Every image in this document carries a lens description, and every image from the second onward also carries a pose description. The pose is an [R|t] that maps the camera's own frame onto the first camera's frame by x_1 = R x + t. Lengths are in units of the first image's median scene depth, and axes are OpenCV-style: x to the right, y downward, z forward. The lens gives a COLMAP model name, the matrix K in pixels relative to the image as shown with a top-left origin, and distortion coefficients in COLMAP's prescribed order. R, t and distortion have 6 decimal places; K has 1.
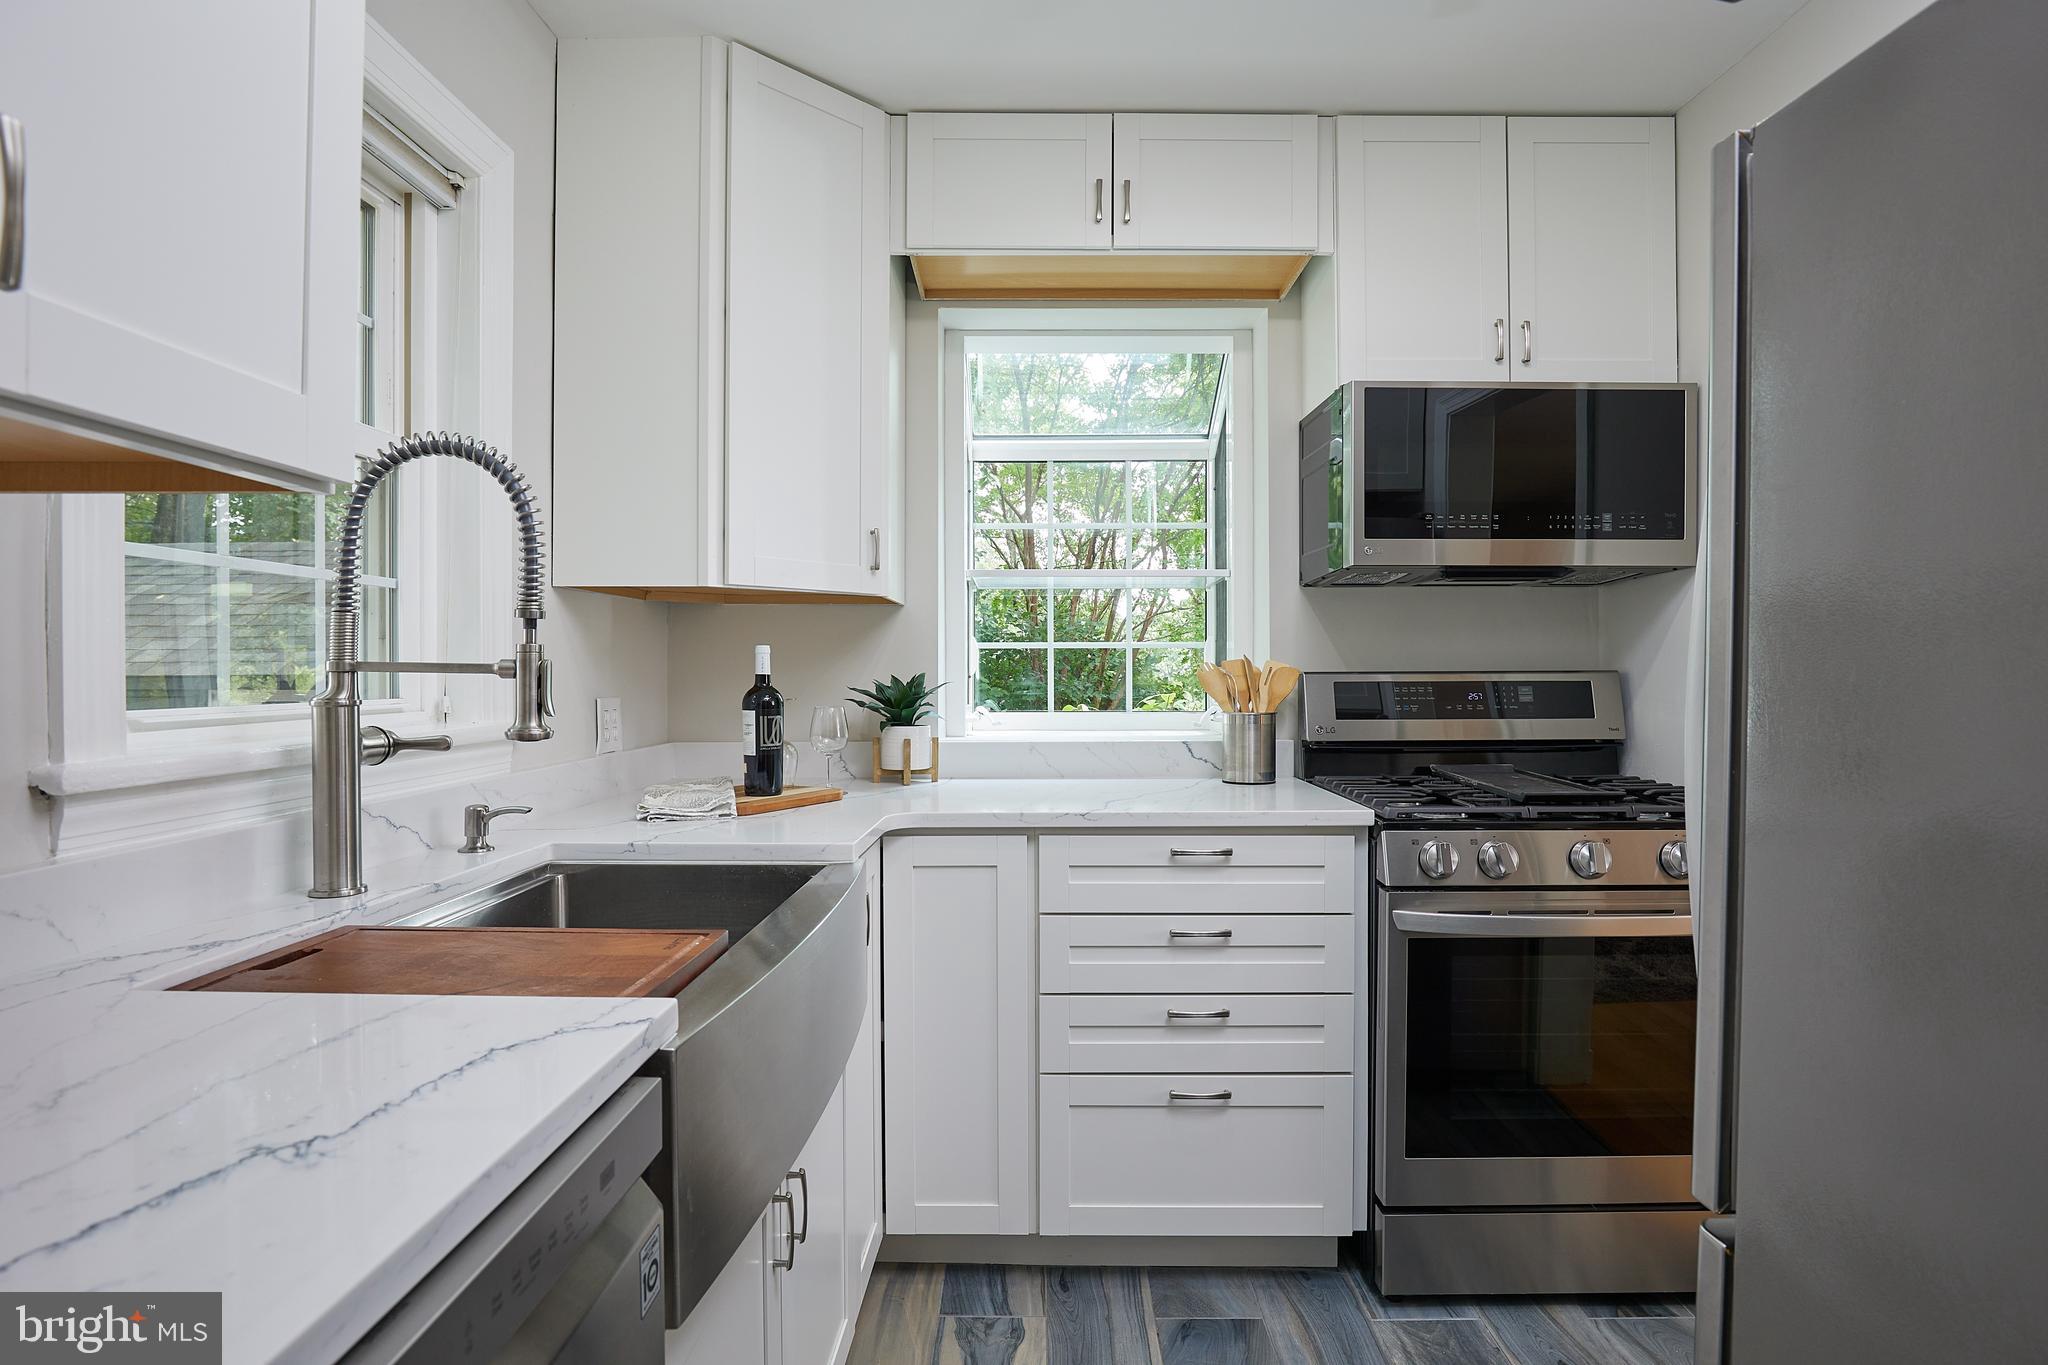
lens RADIAL K [[1057.3, 0, 1024.0], [0, 1057.3, 682.5], [0, 0, 1]] dist [-0.020020, 0.000031]
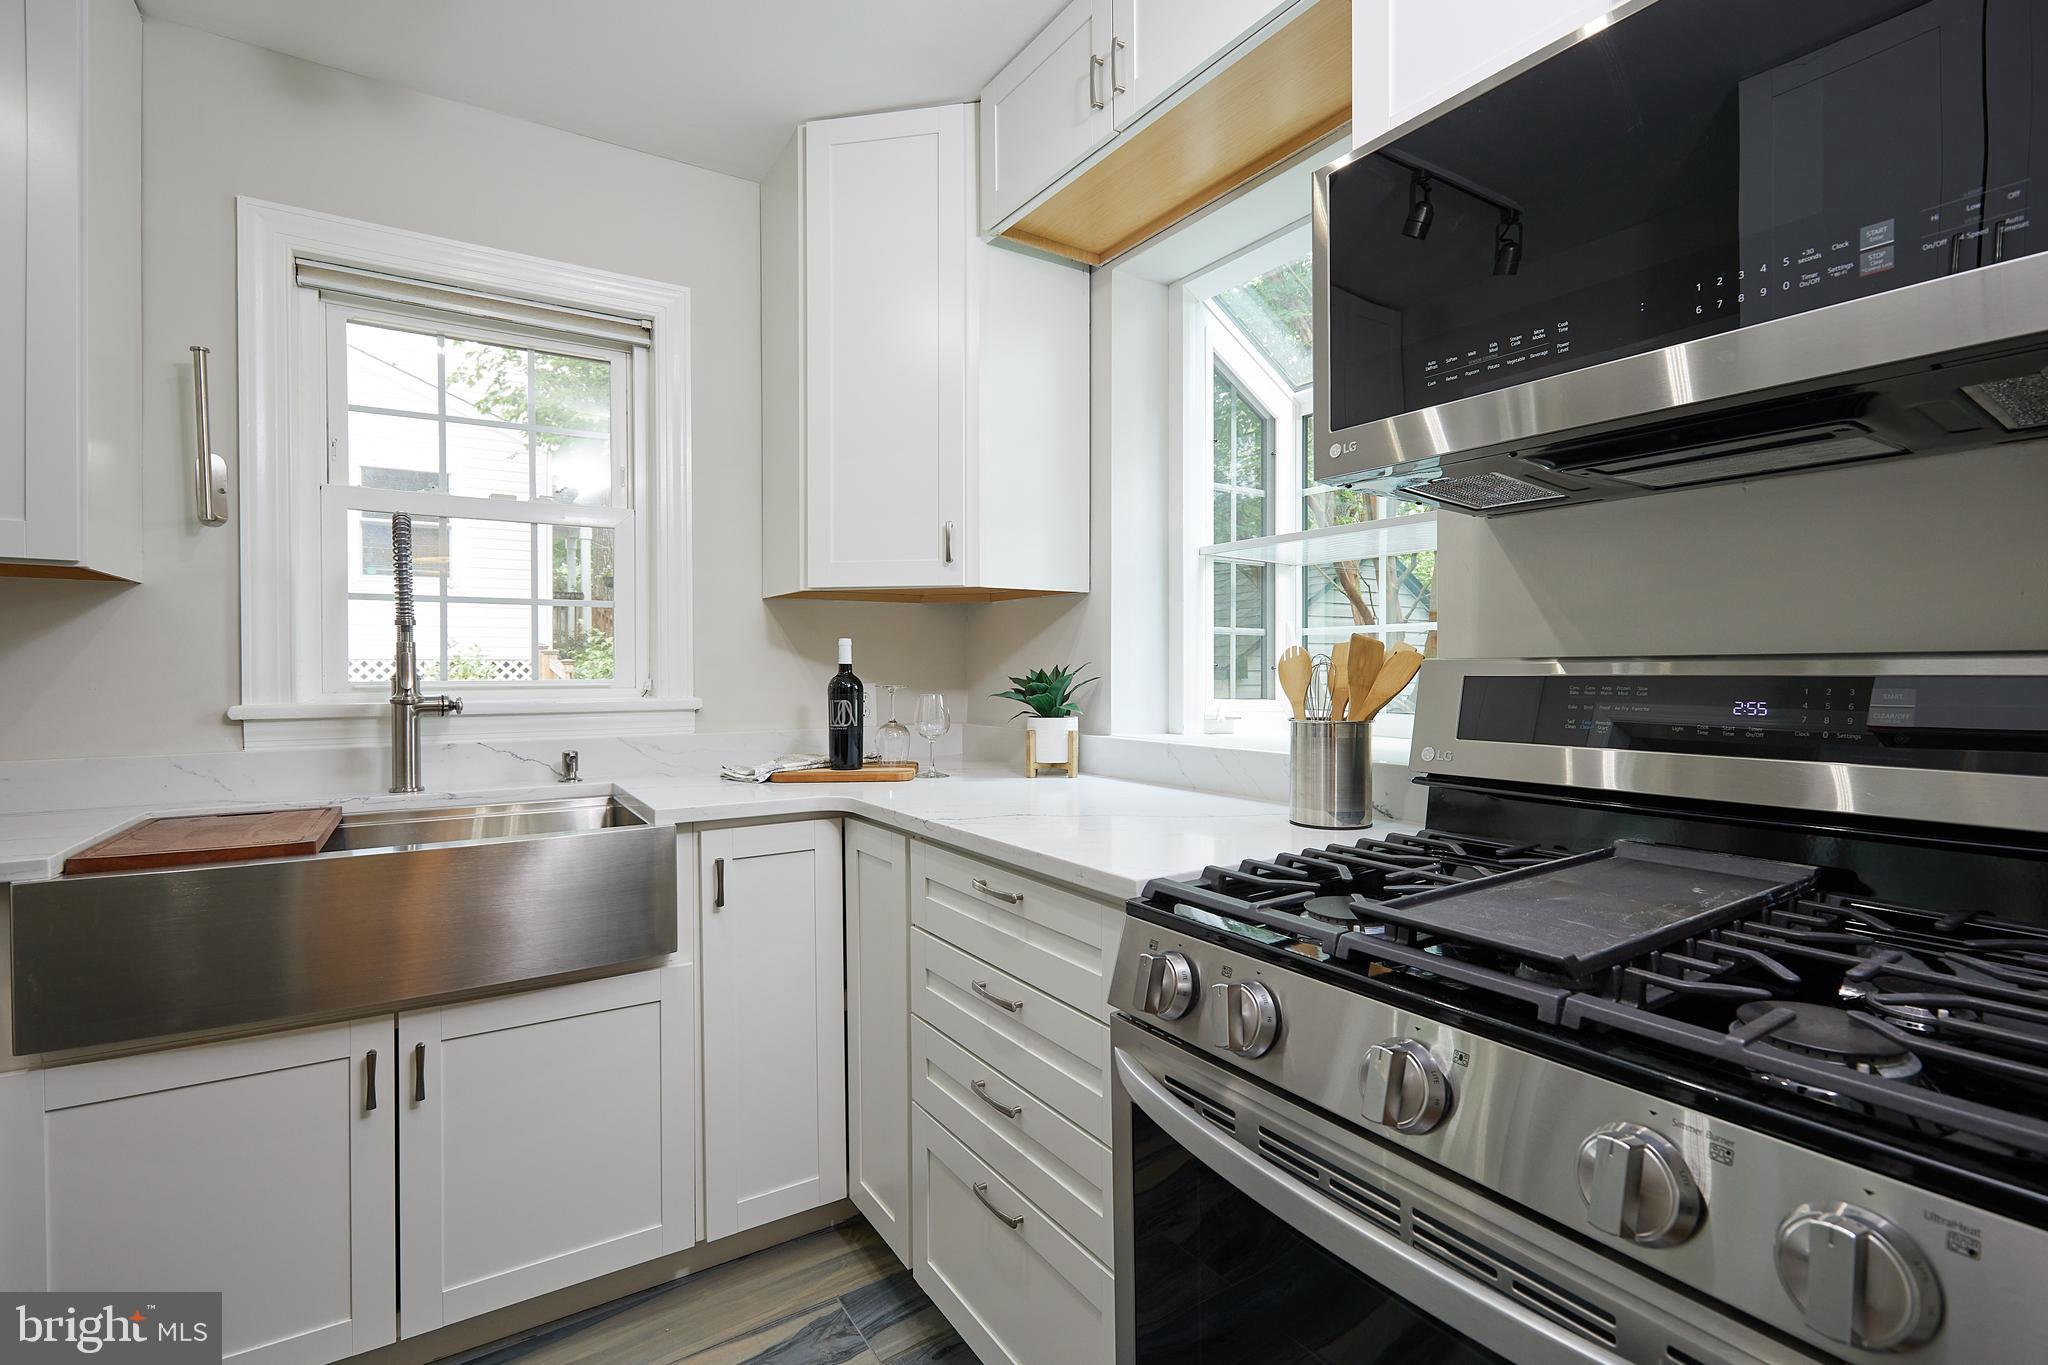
lens RADIAL K [[936.7, 0, 1028.1], [0, 936.7, 677.2], [0, 0, 1]] dist [0.000715, 0.000348]
pose [[0.552575, 0.008445, -0.833420, 0.710143], [-0.008227, 0.999955, 0.004677, 0.000312], [0.833423, 0.004272, 0.552620, 0.603182]]
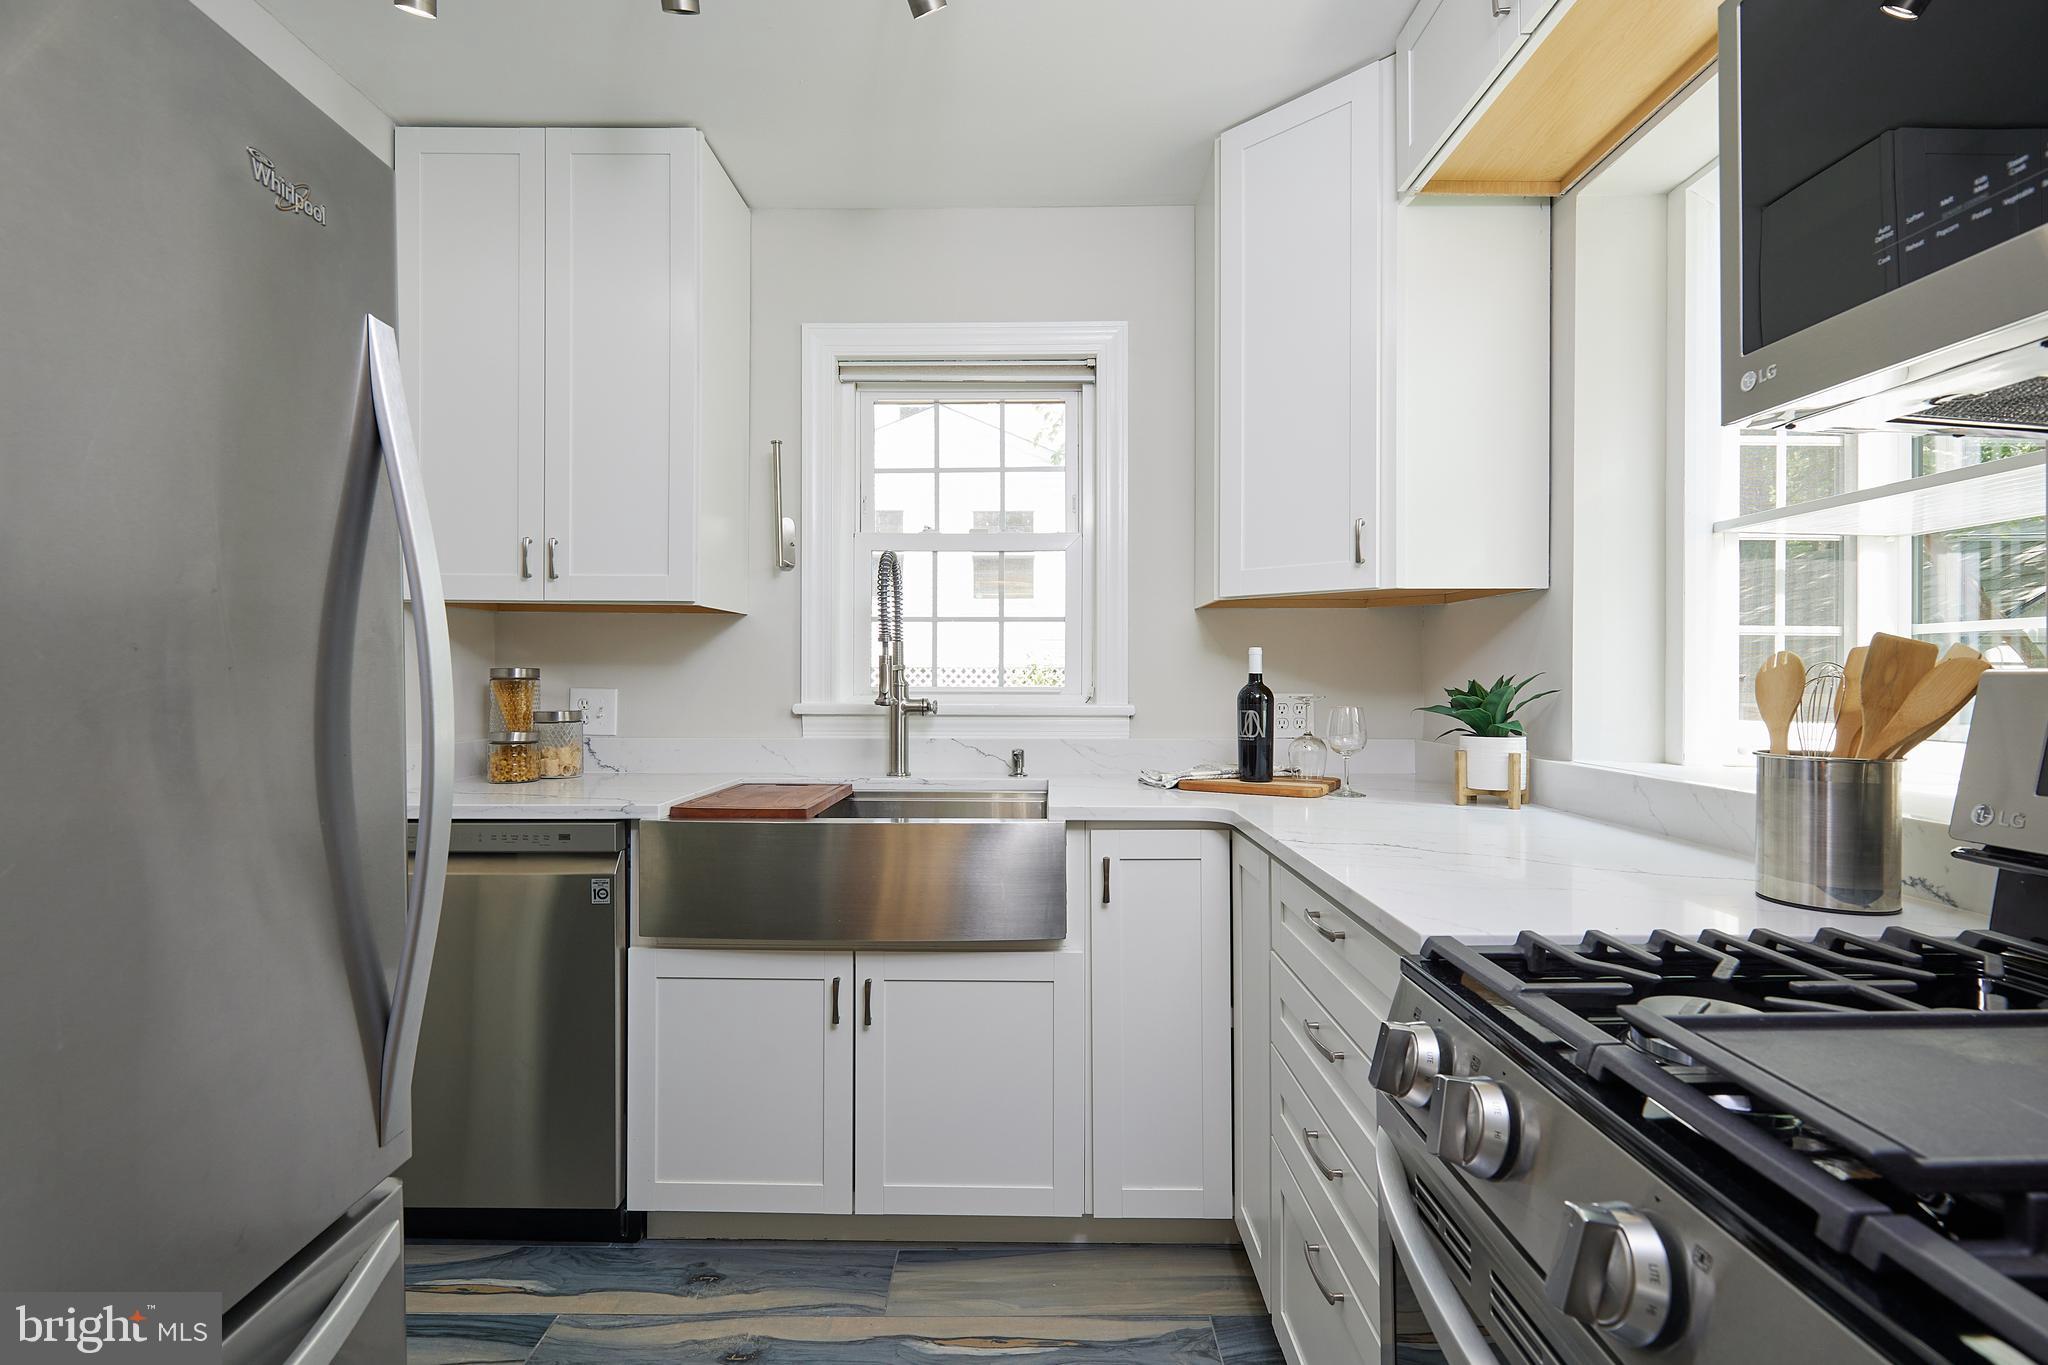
lens RADIAL K [[936.7, 0, 1028.1], [0, 936.7, 677.2], [0, 0, 1]] dist [0.000715, 0.000348]
pose [[0.003874, 0.003451, -0.999987, 0.746262], [-0.013794, 0.999899, 0.003397, -0.003838], [0.999897, 0.013781, 0.003921, 0.754801]]
